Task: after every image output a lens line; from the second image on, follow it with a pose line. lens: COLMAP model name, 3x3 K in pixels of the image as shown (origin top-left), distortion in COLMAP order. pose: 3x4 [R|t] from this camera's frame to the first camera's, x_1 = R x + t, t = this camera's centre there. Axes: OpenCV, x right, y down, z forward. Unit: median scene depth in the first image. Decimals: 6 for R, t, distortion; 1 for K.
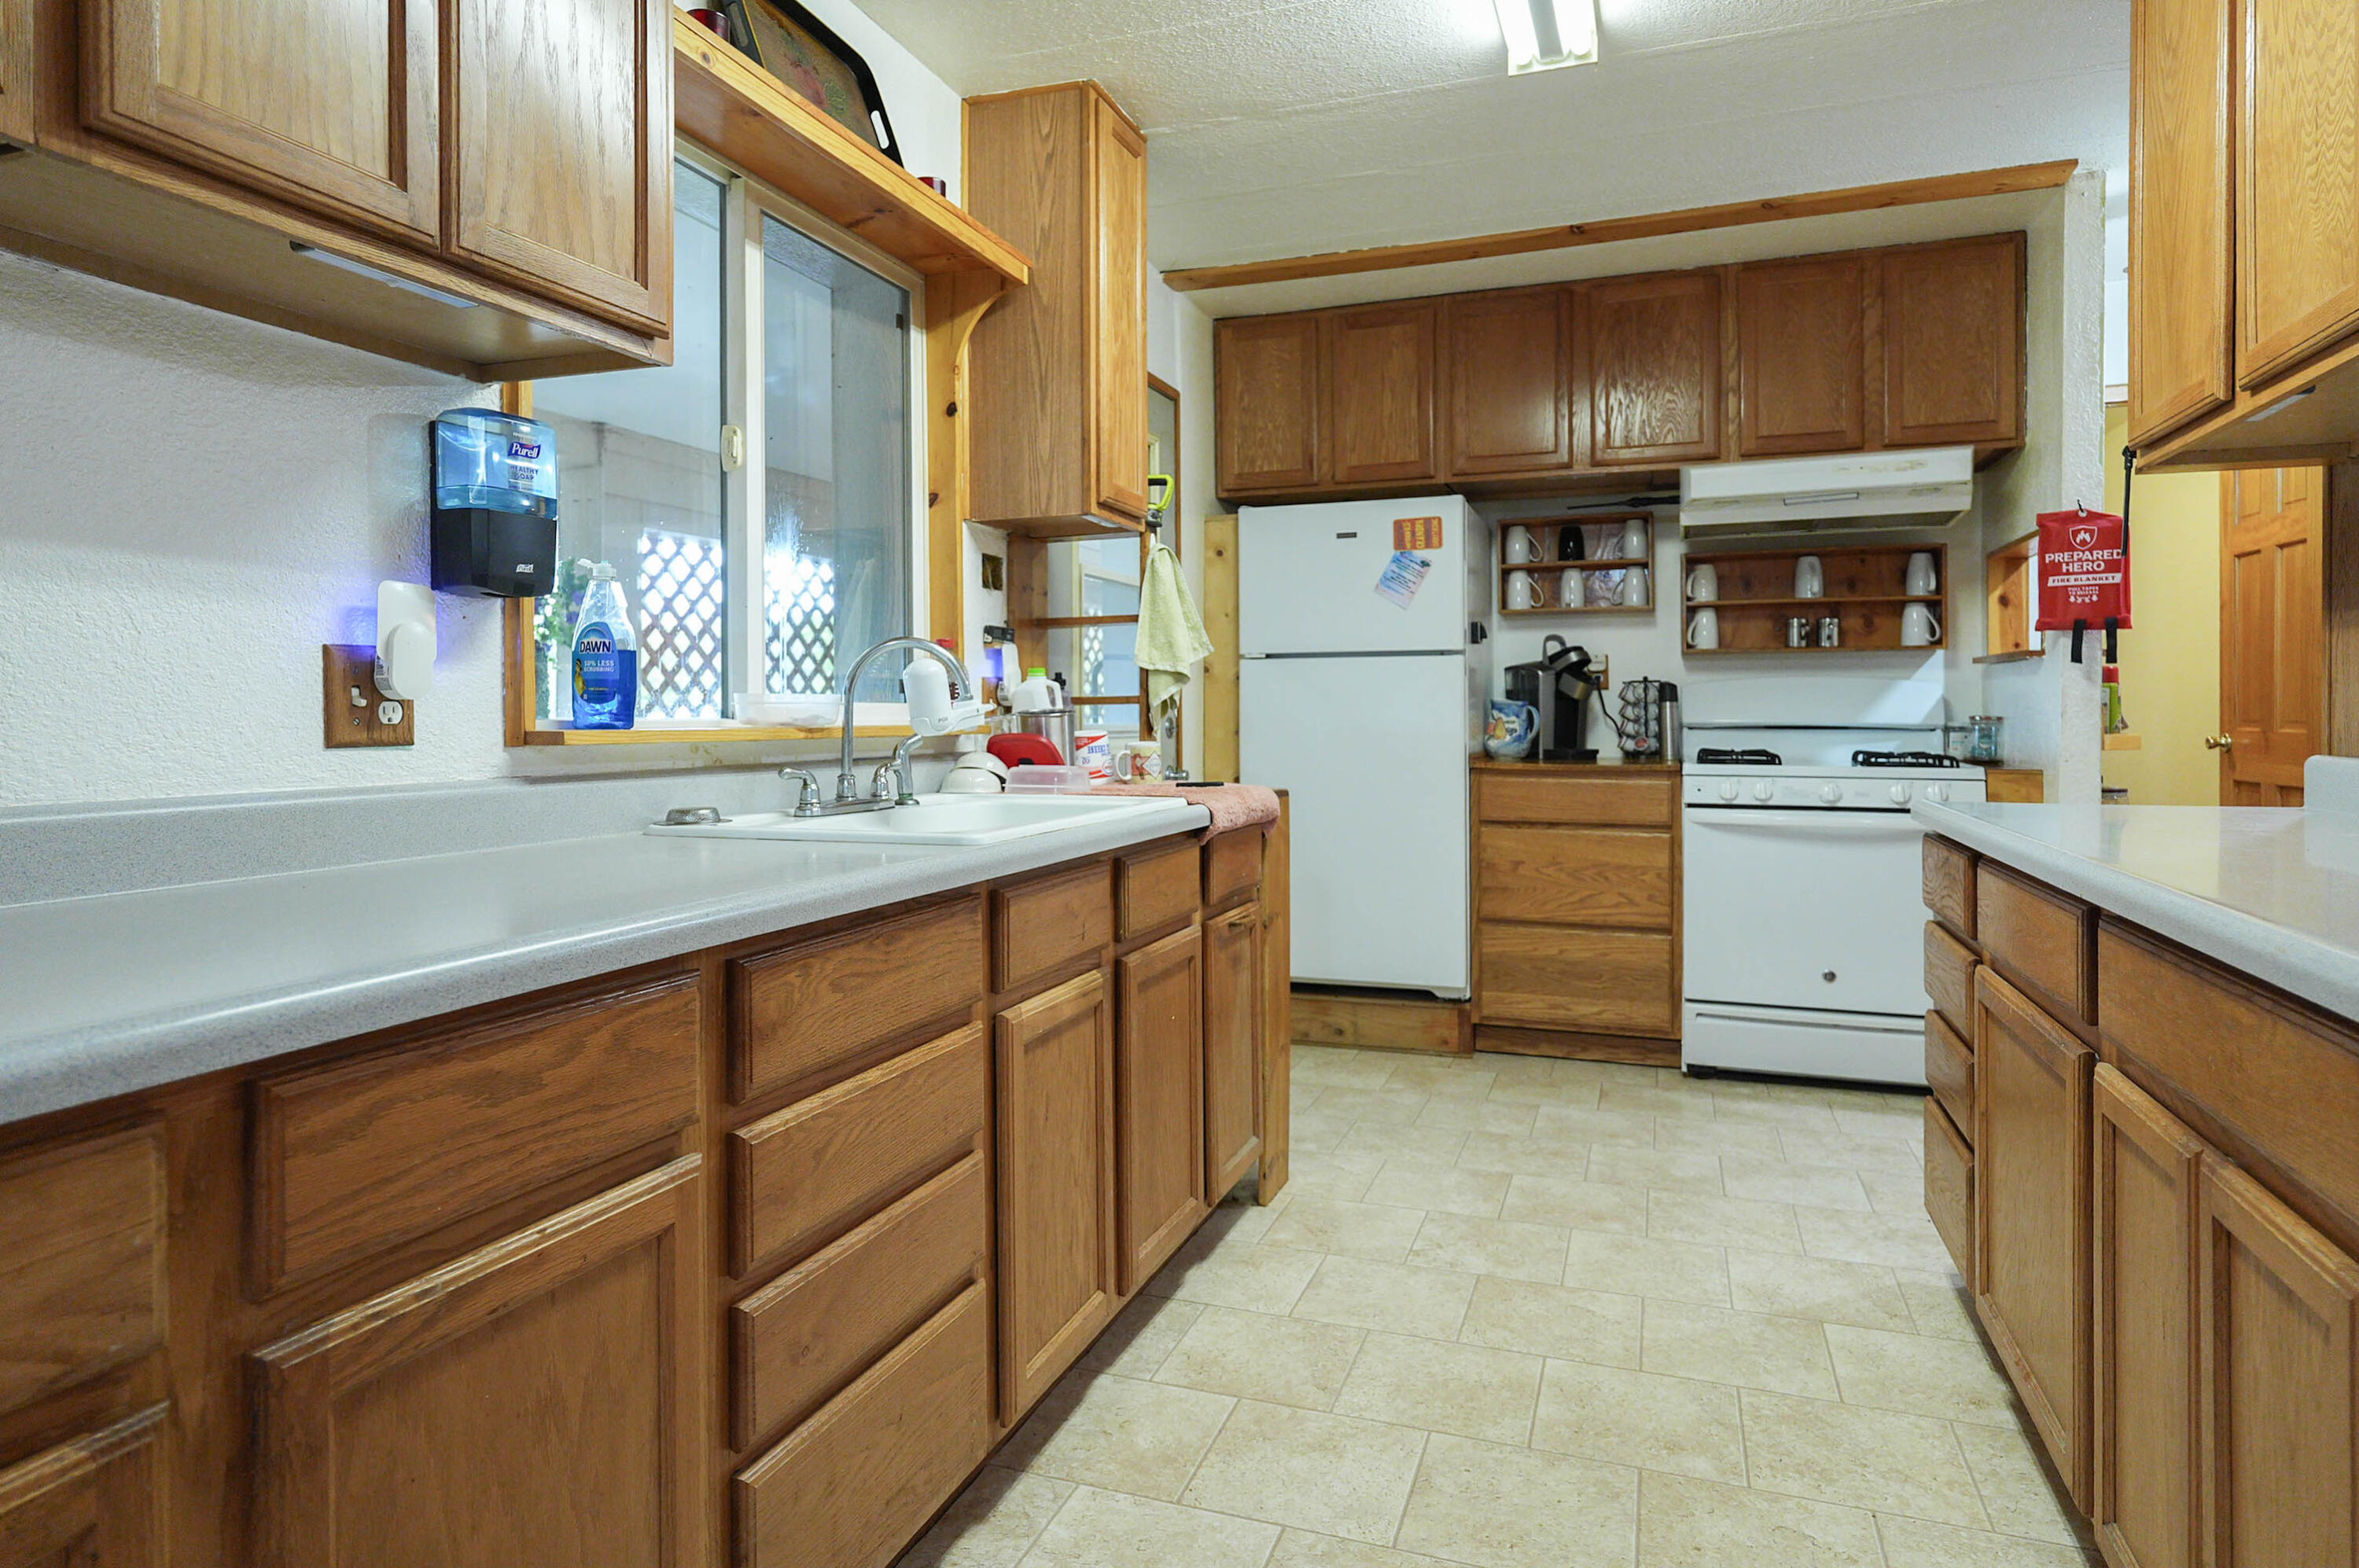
lens RADIAL K [[1271.2, 0, 1219.4], [0, 1271.2, 706.4], [0, 0, 1]] dist [-0.004295, -0.000041]
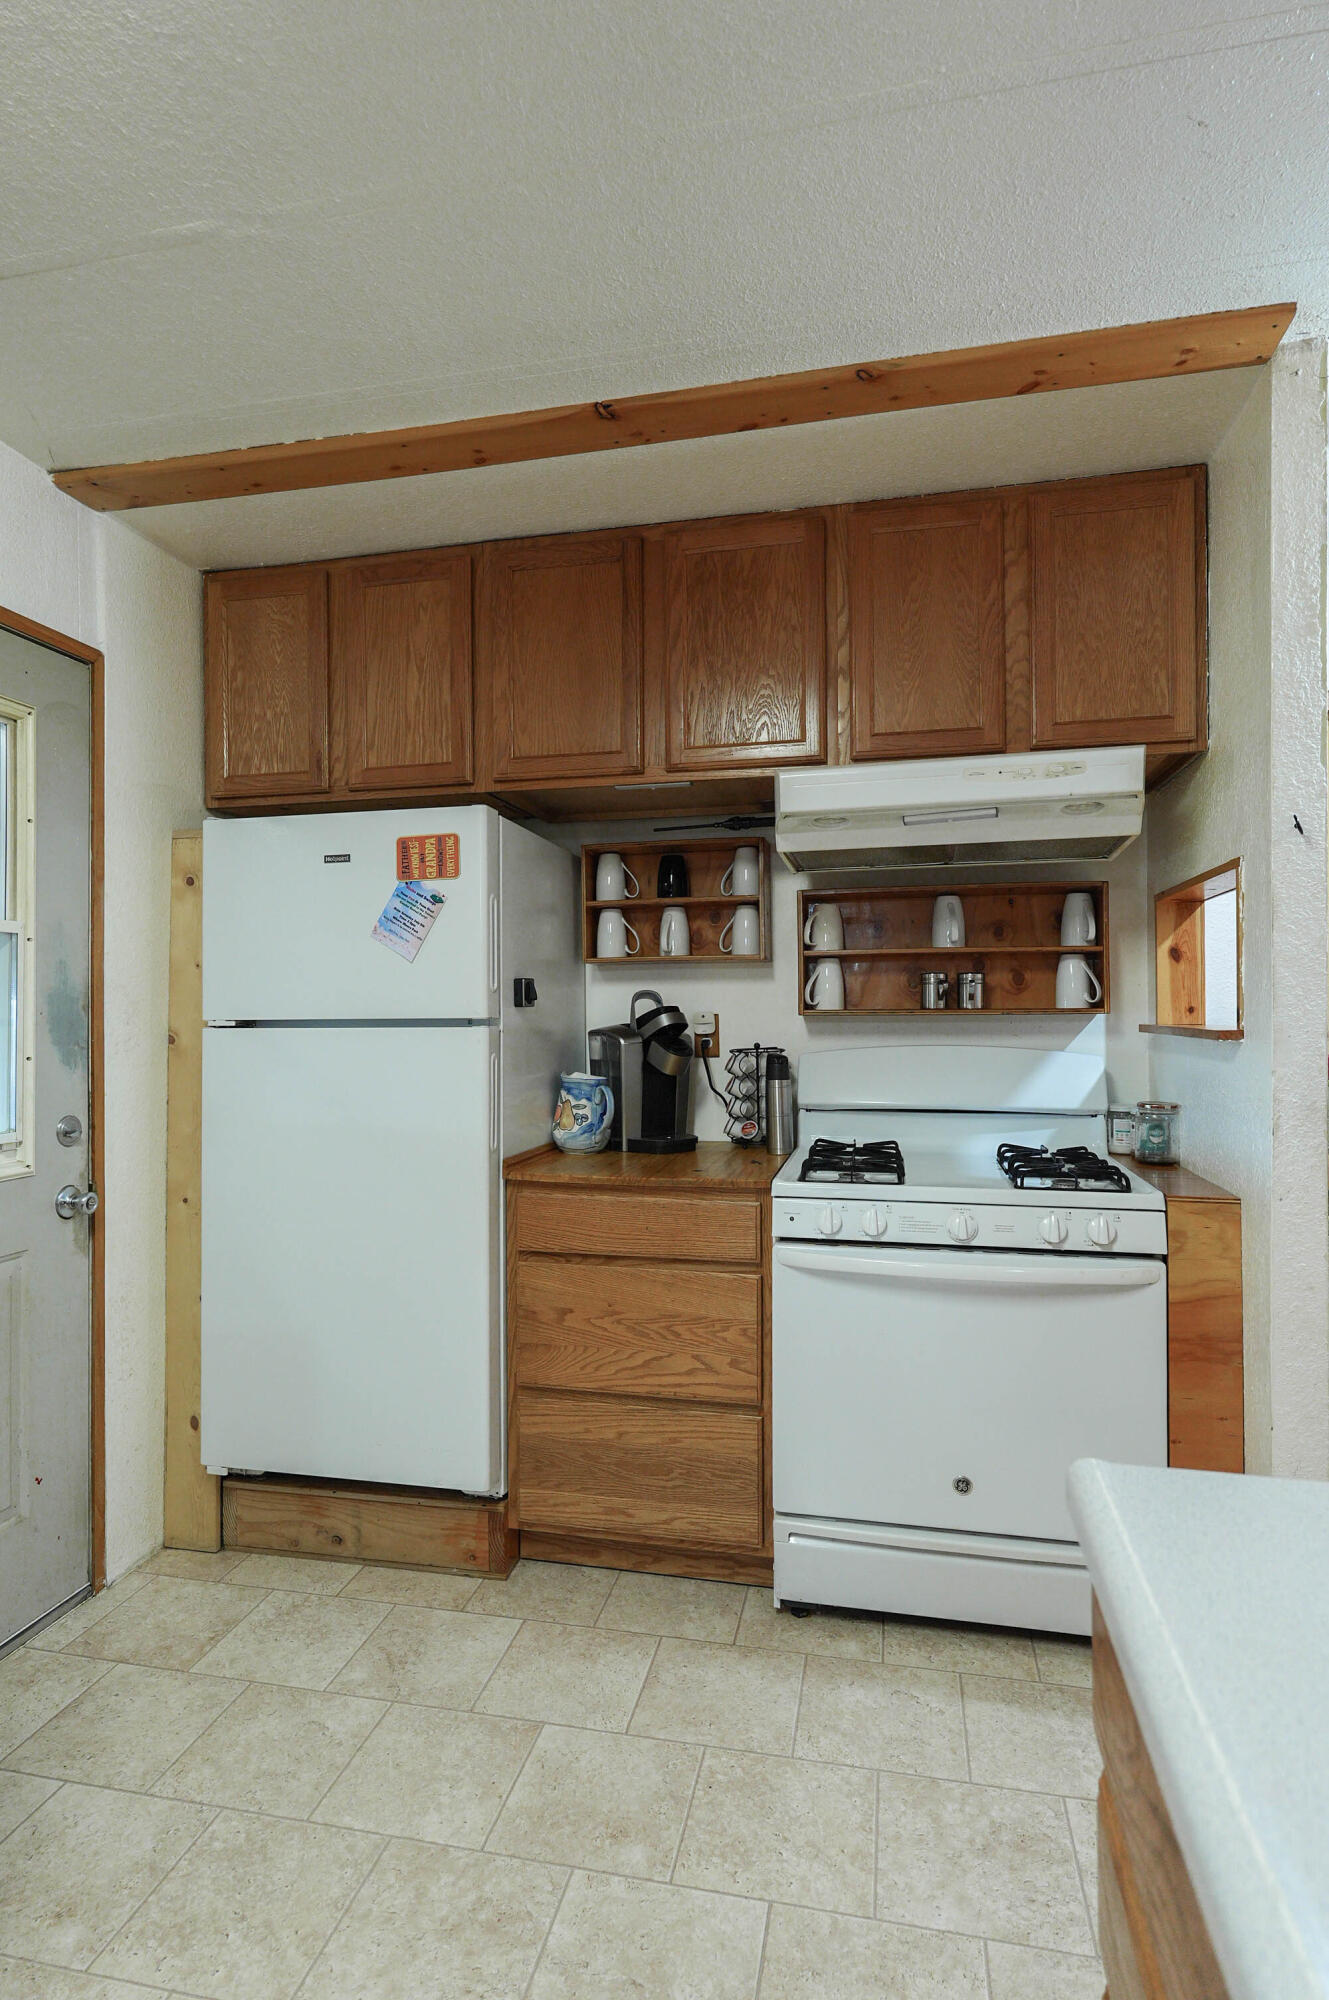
lens RADIAL K [[1003.4, 0, 710.0], [0, 1003.4, 1007.5], [0, 0, 1]] dist [-0.006981, 0.001167]
pose [[0.987537, -0.003378, 0.157352, 0.228667], [0.004367, 0.999973, -0.005945, -0.047184], [-0.157327, 0.006558, 0.987525, 0.421455]]
